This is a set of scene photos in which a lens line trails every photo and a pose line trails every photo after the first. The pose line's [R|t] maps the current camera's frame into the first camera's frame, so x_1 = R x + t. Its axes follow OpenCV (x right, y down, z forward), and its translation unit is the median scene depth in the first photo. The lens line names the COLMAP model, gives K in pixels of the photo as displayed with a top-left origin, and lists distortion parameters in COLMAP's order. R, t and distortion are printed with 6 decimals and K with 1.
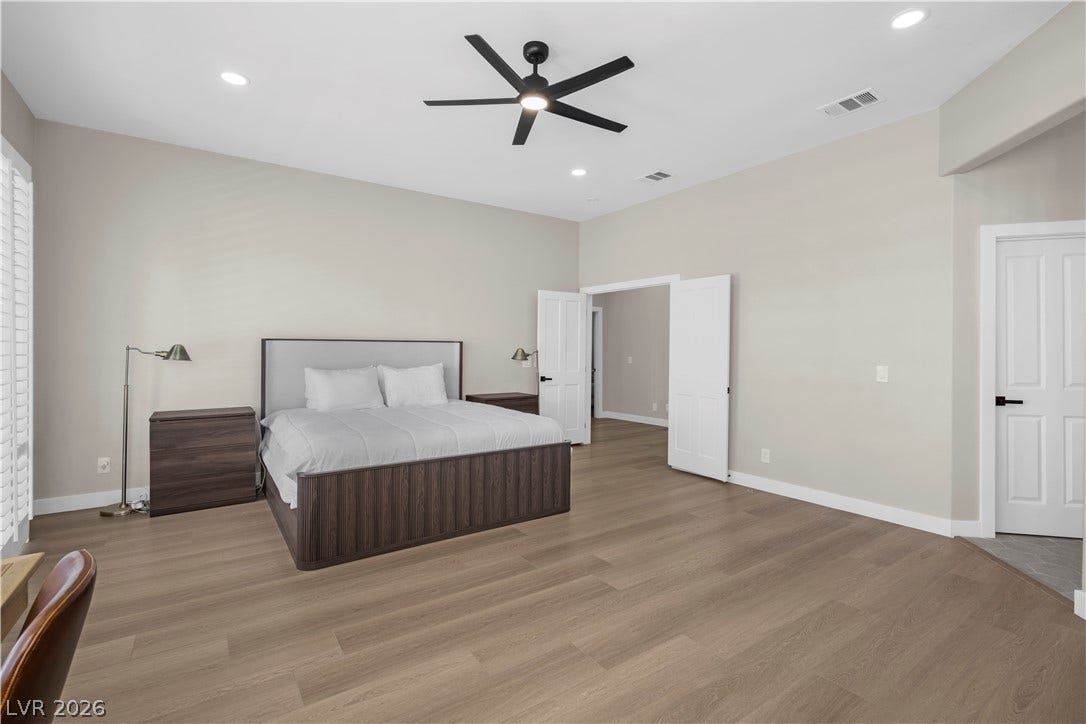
lens RADIAL K [[497.9, 0, 546.1], [0, 497.9, 357.3], [0, 0, 1]] dist [-0.003396, 0.001450]
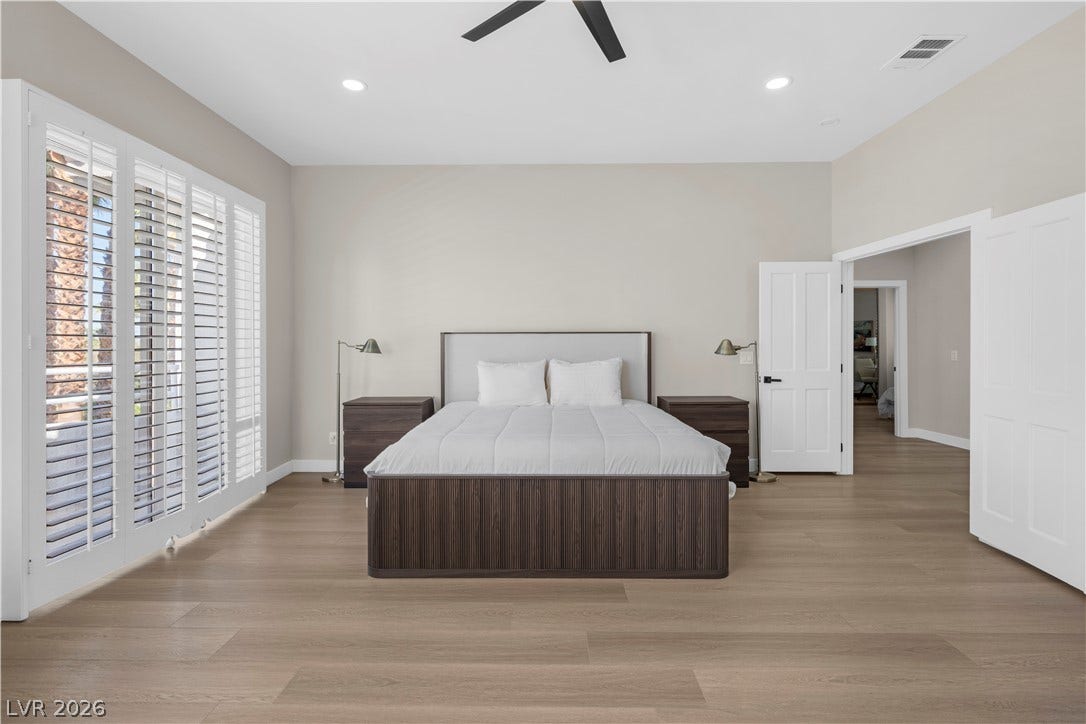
lens RADIAL K [[497.9, 0, 542.8], [0, 497.9, 346.0], [0, 0, 1]] dist [-0.003396, 0.001450]
pose [[0.813283, -0.002937, -0.581861, 0.254033], [-0.002915, 0.999954, -0.009121, -0.000104], [0.581861, 0.009114, 0.813237, 0.320199]]
